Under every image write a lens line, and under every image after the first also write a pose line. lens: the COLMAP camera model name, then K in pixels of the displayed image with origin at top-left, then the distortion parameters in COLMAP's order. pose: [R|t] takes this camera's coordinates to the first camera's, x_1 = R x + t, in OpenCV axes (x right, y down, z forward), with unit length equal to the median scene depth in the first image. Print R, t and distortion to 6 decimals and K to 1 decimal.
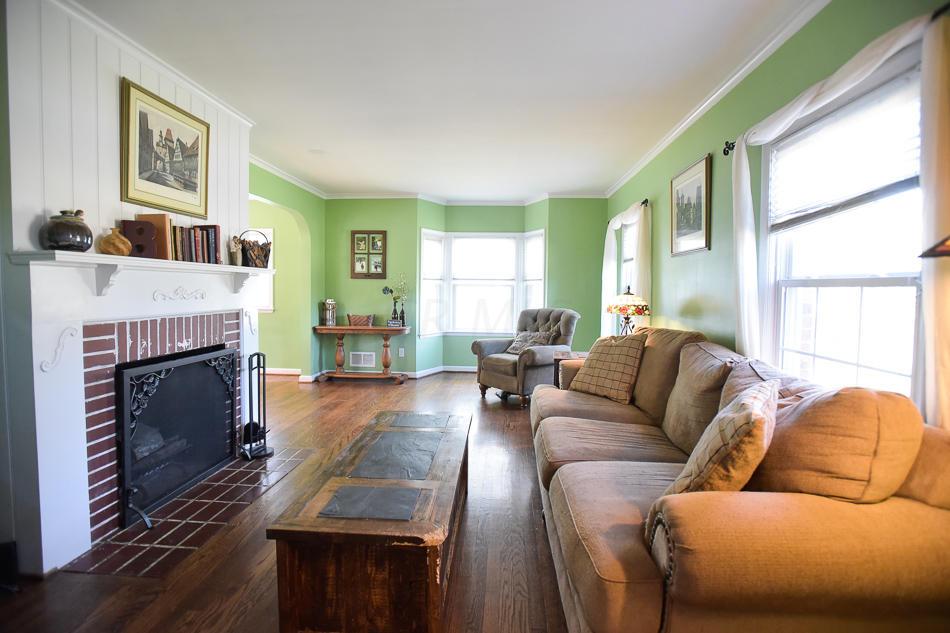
lens RADIAL K [[467.8, 0, 482.7], [0, 467.8, 313.9], [0, 0, 1]] dist [-0.073143, 0.034381]
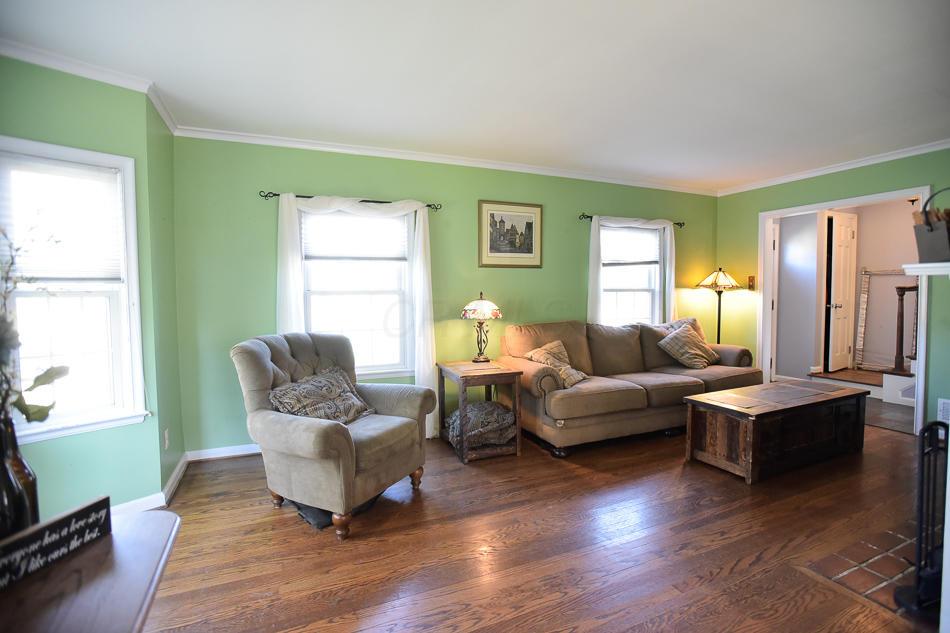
lens RADIAL K [[467.8, 0, 482.7], [0, 467.8, 313.9], [0, 0, 1]] dist [-0.073143, 0.034381]
pose [[-0.459217, -0.049121, 0.886965, -0.849310], [0.050422, 0.995419, 0.081233, -0.130168], [-0.886892, 0.082026, -0.454636, 1.993648]]
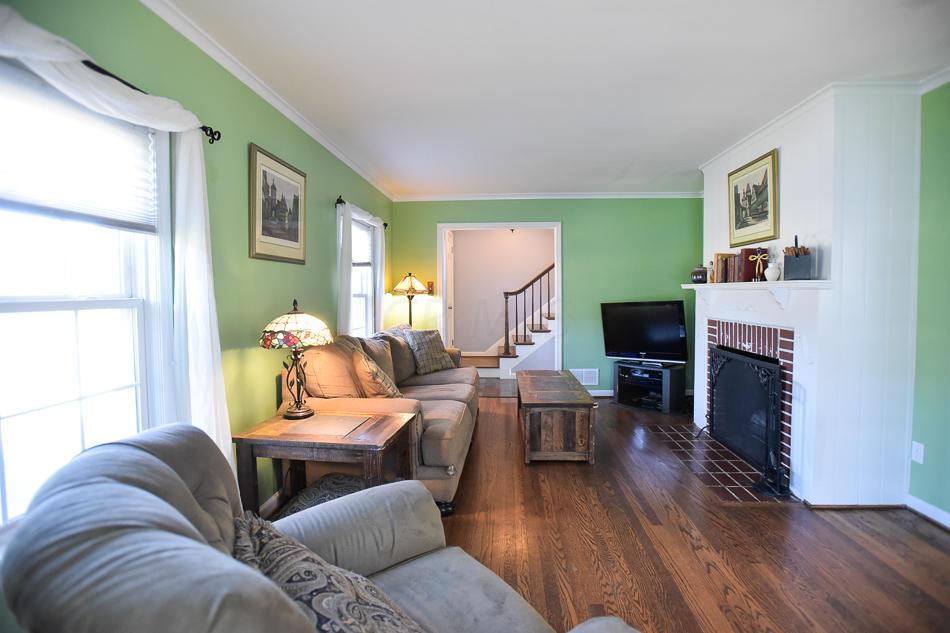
lens RADIAL K [[467.8, 0, 482.7], [0, 467.8, 313.9], [0, 0, 1]] dist [-0.073143, 0.034381]
pose [[-0.999982, -0.005730, -0.001613, 0.085558], [-0.005864, 0.994847, 0.101213, -0.143601], [0.001025, 0.101221, -0.994863, 2.187815]]
